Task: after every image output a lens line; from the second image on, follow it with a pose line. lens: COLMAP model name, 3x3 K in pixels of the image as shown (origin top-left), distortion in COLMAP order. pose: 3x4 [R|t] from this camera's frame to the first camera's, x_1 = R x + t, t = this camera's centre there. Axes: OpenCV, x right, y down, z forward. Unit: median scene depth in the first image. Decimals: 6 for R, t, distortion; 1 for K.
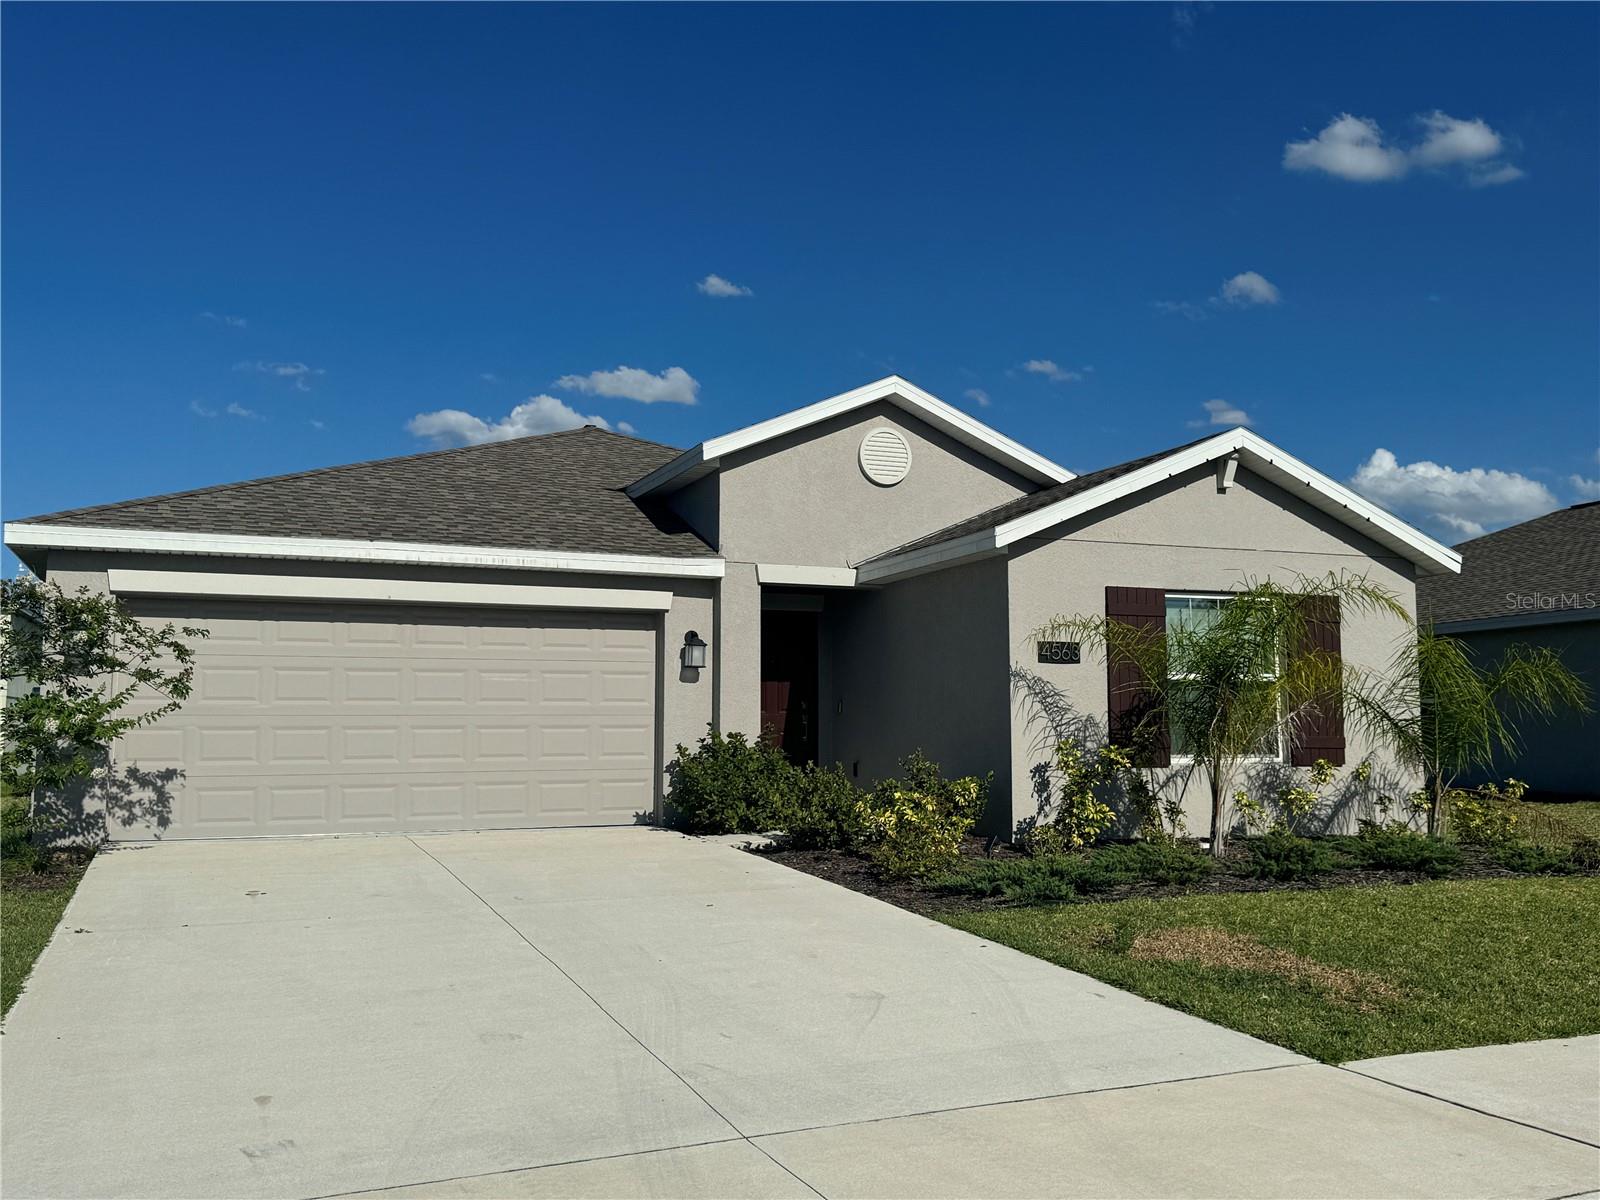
lens RADIAL K [[1408.8, 0, 801.0], [0, 1408.8, 602.3], [0, 0, 1]] dist [0.083403, -0.110838]
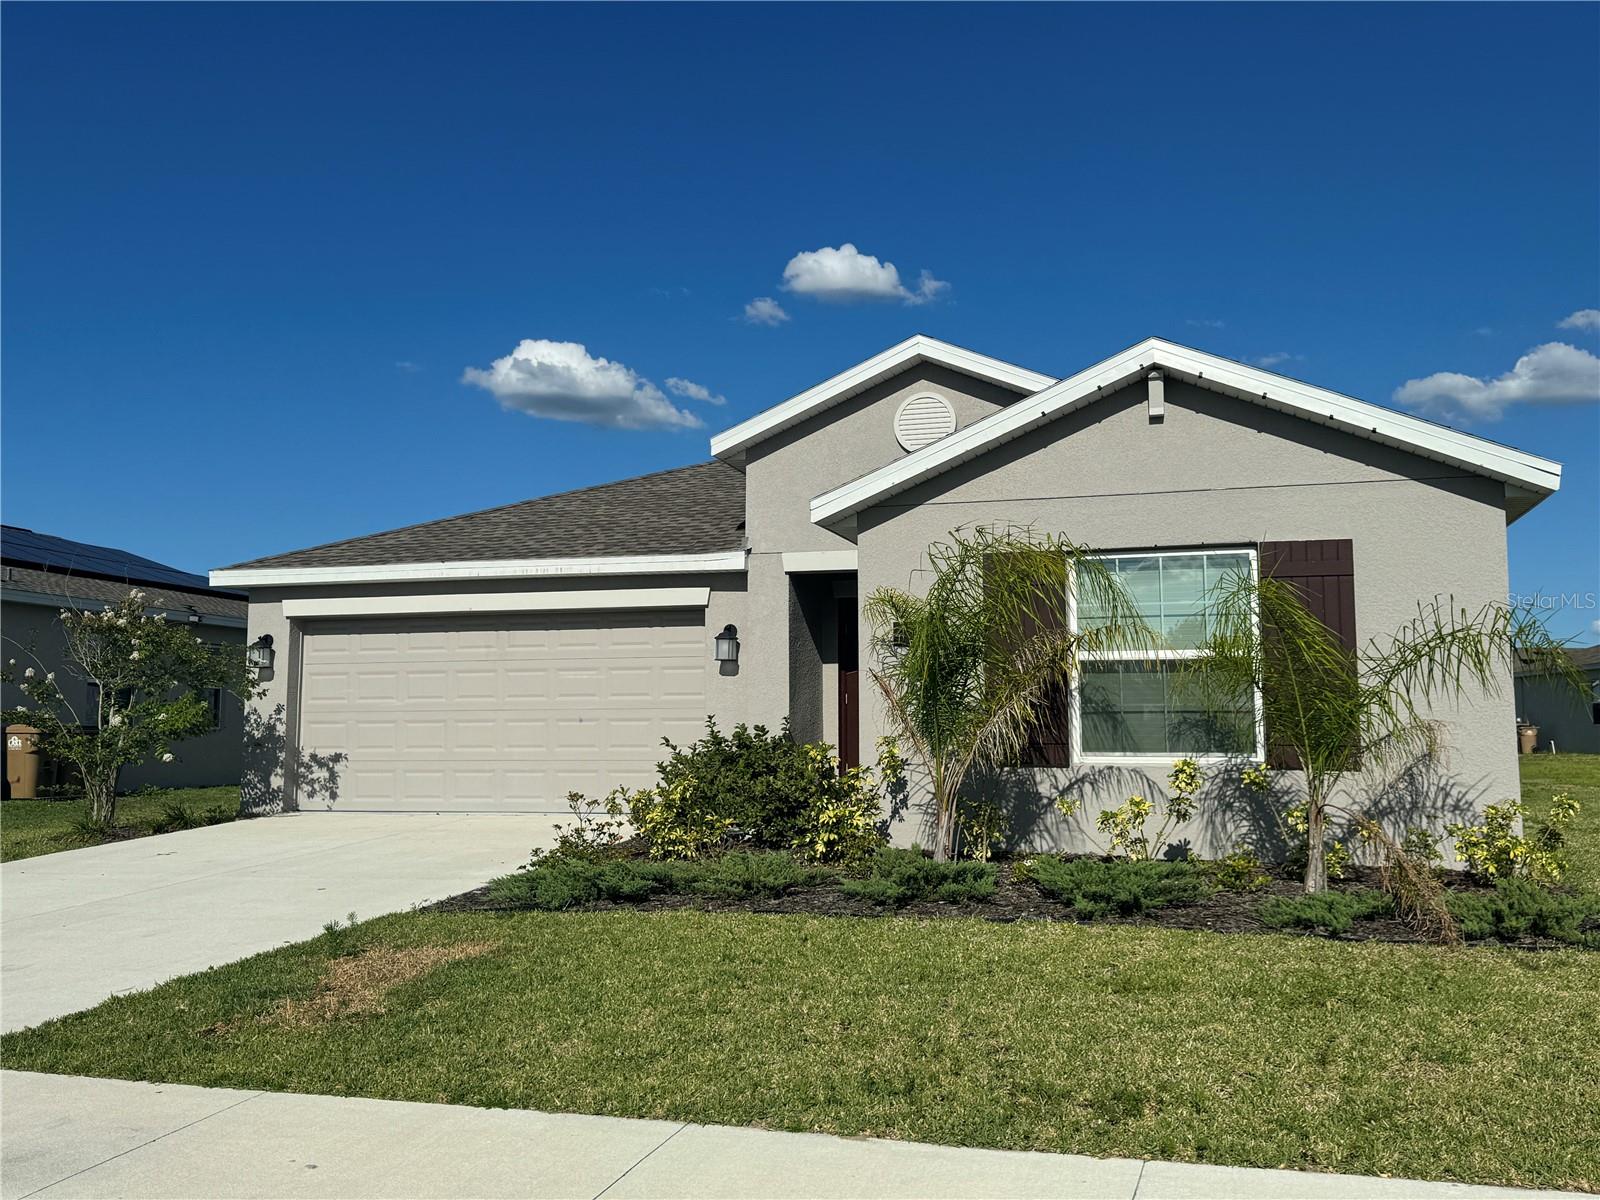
lens RADIAL K [[1408.8, 0, 801.9], [0, 1408.8, 593.8], [0, 0, 1]] dist [0.083403, -0.110838]
pose [[0.781622, -0.057725, -0.621076, 0.630278], [0.059518, 0.998067, -0.017861, 0.020714], [0.620907, -0.023005, 0.783547, 0.256535]]
